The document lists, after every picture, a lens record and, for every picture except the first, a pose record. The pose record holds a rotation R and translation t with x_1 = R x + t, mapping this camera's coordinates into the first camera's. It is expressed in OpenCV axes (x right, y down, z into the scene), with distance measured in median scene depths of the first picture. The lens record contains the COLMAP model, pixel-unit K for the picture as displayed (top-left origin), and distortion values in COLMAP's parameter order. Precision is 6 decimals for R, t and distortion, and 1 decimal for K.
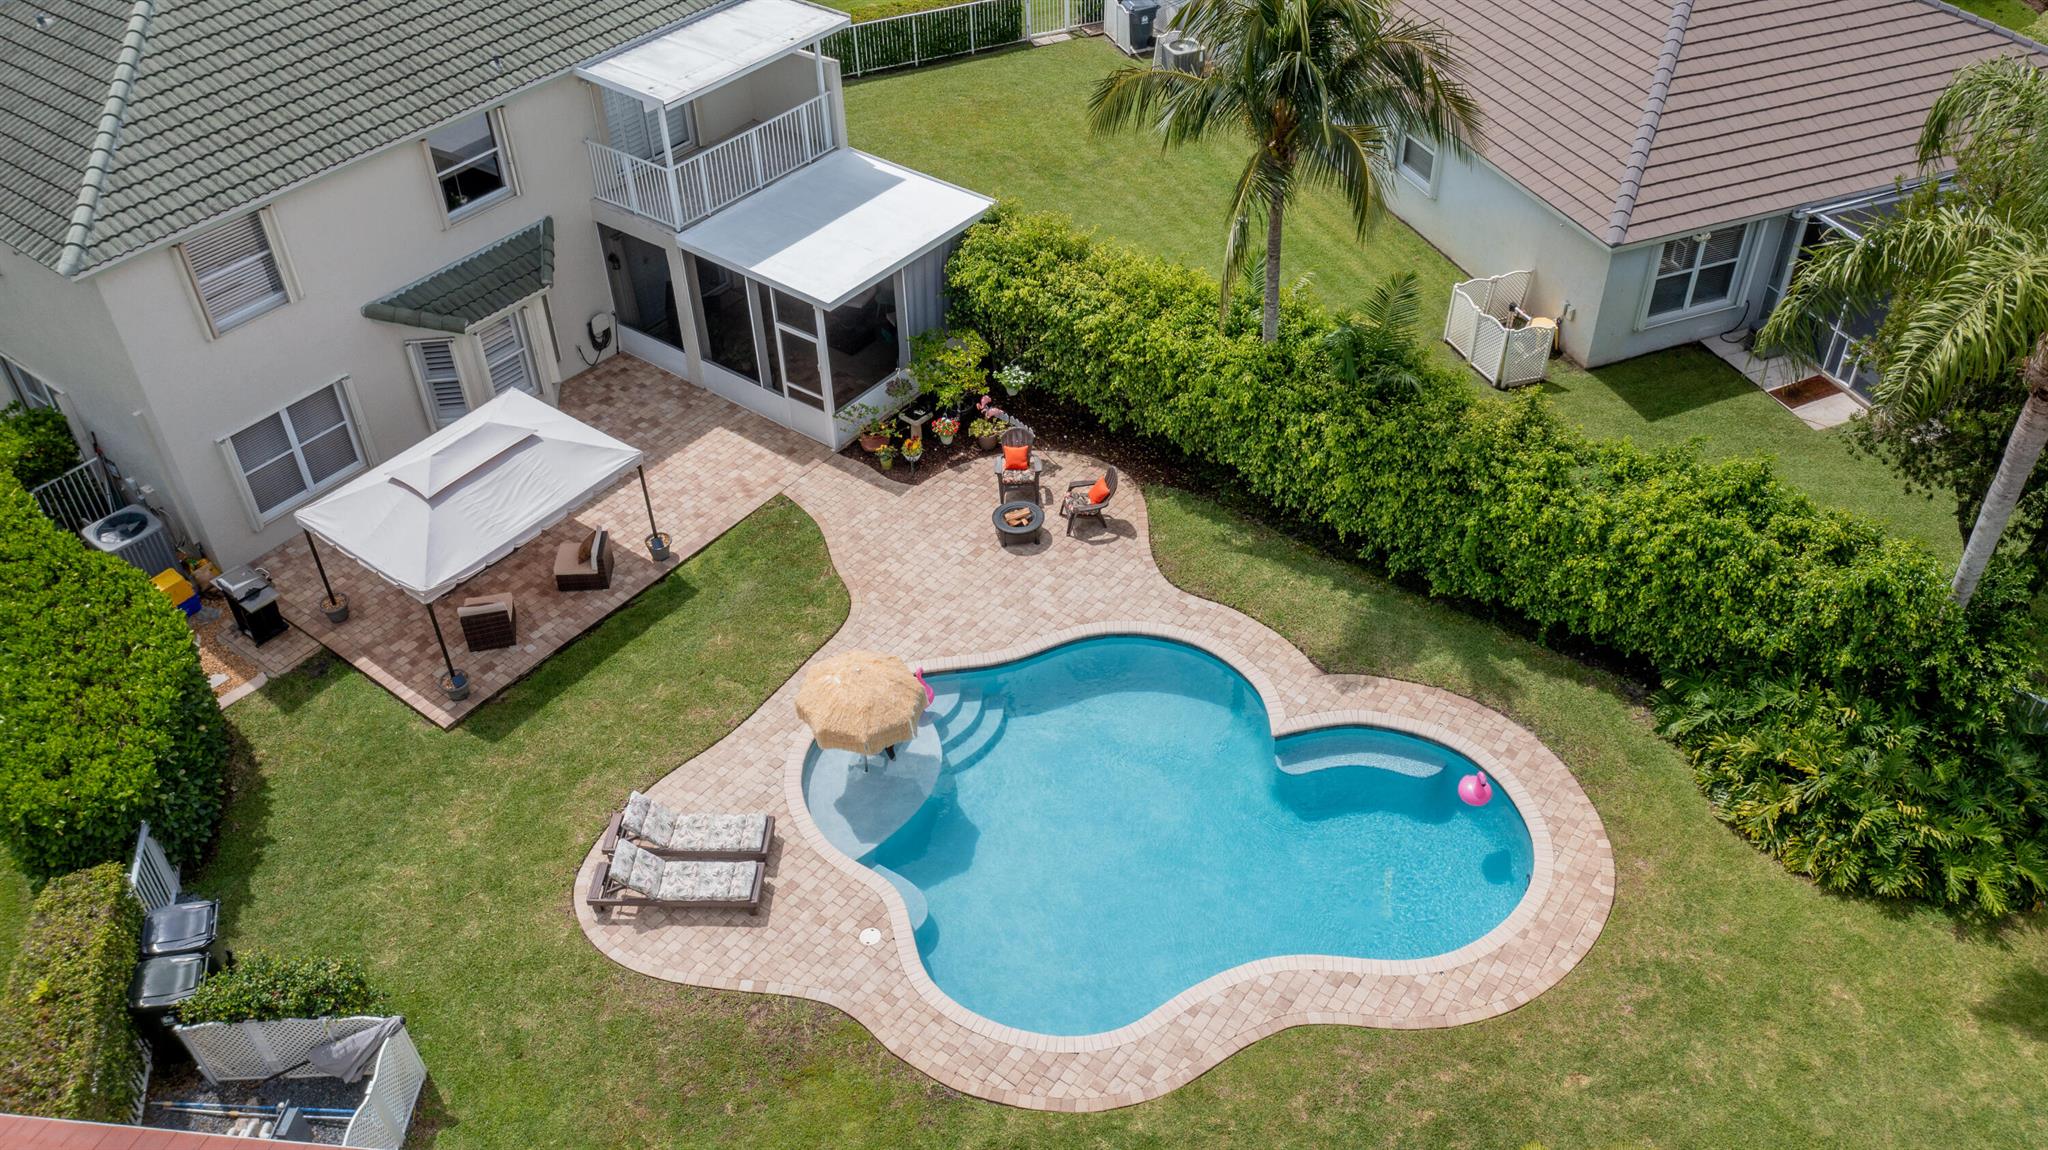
lens RADIAL K [[1622.1, 0, 1024.0], [0, 1622.1, 575.0], [0, 0, 1]] dist [-0.018452, 0.006597]
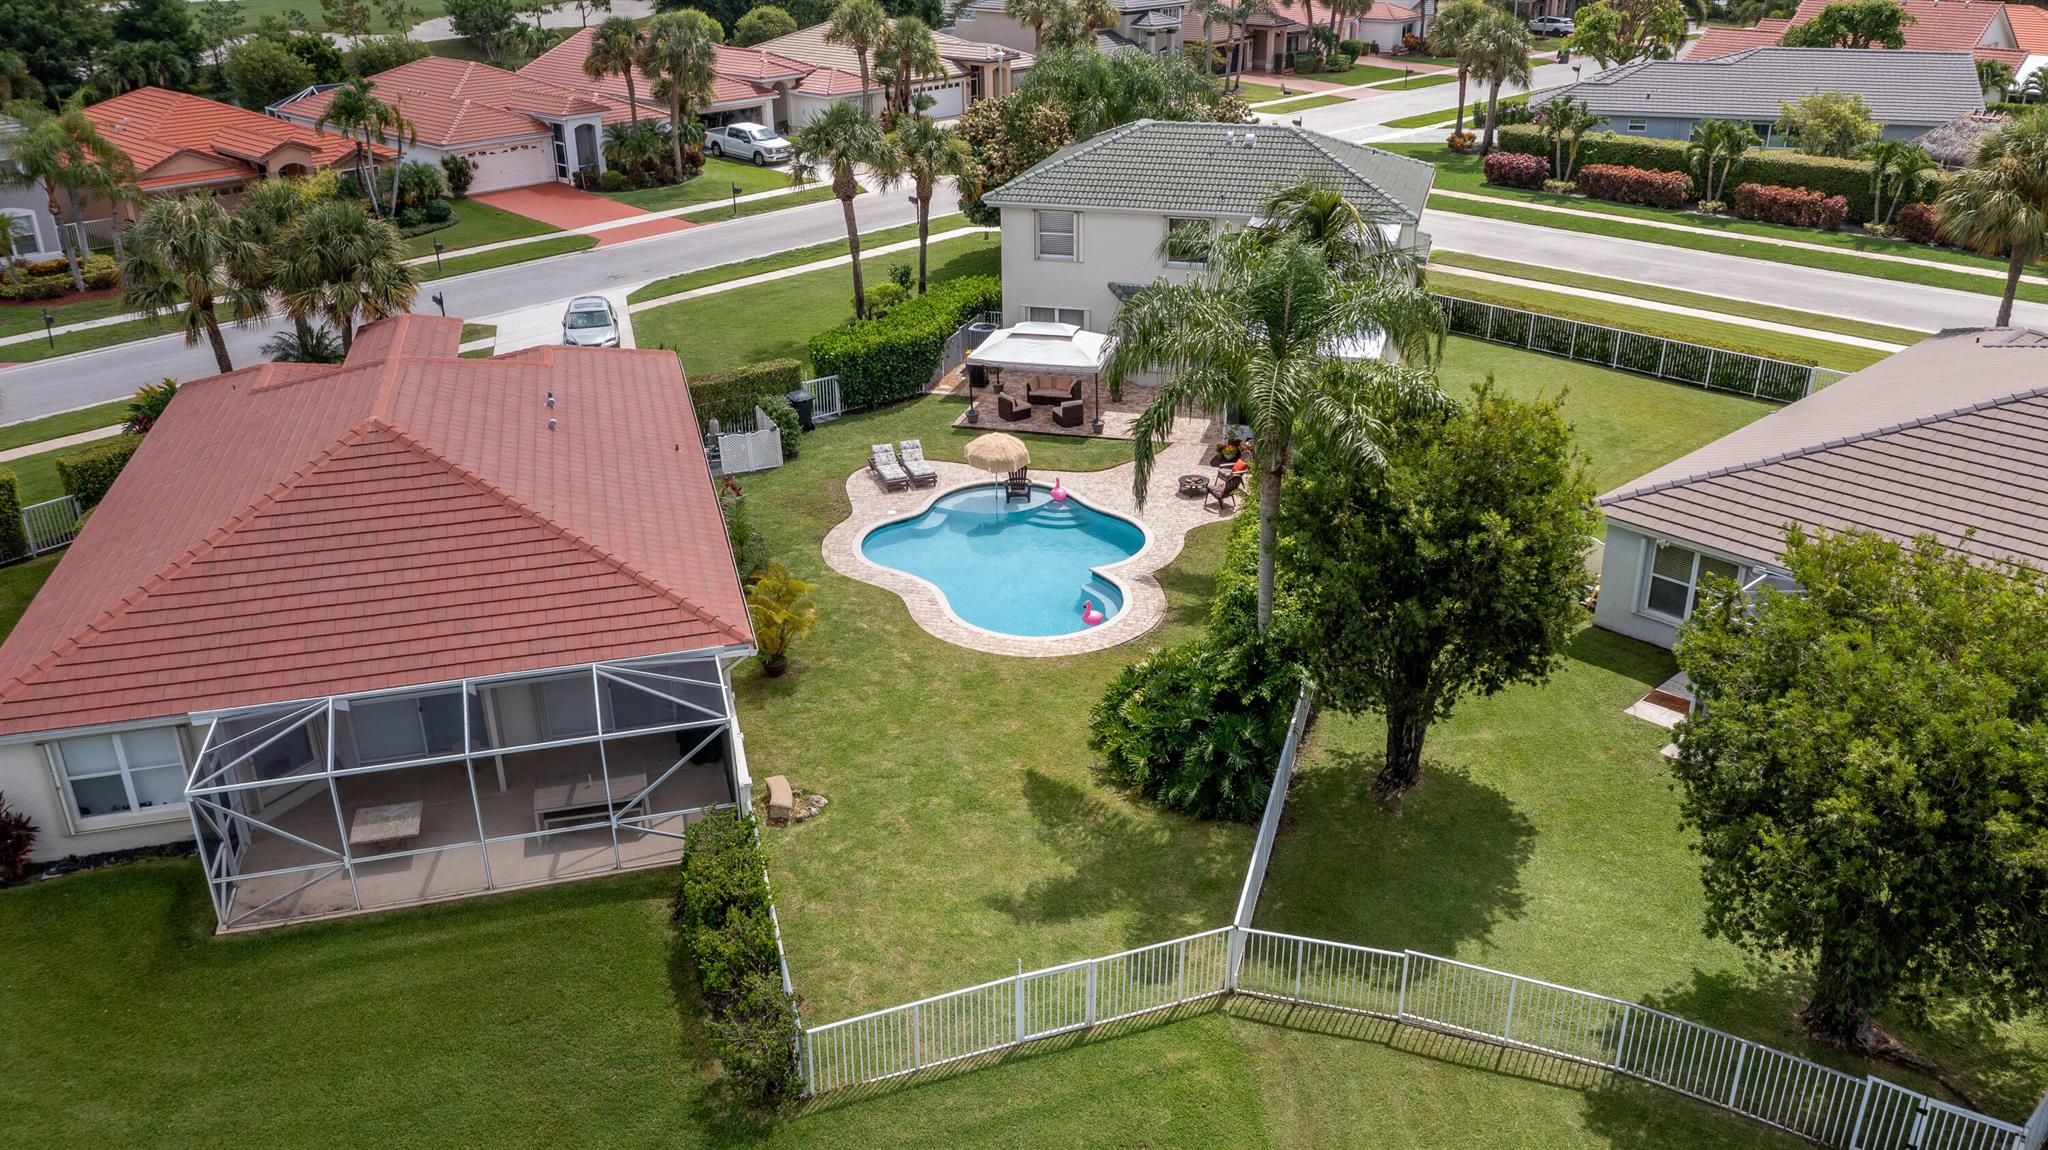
lens RADIAL K [[1617.8, 0, 1024.0], [0, 1617.8, 575.0], [0, 0, 1]] dist [-0.016160, -0.001567]
pose [[0.360238, 0.397133, -0.844105, 1.555147], [-0.592416, 0.796364, 0.121847, -0.064221], [0.720605, 0.456168, 0.522149, 0.042298]]
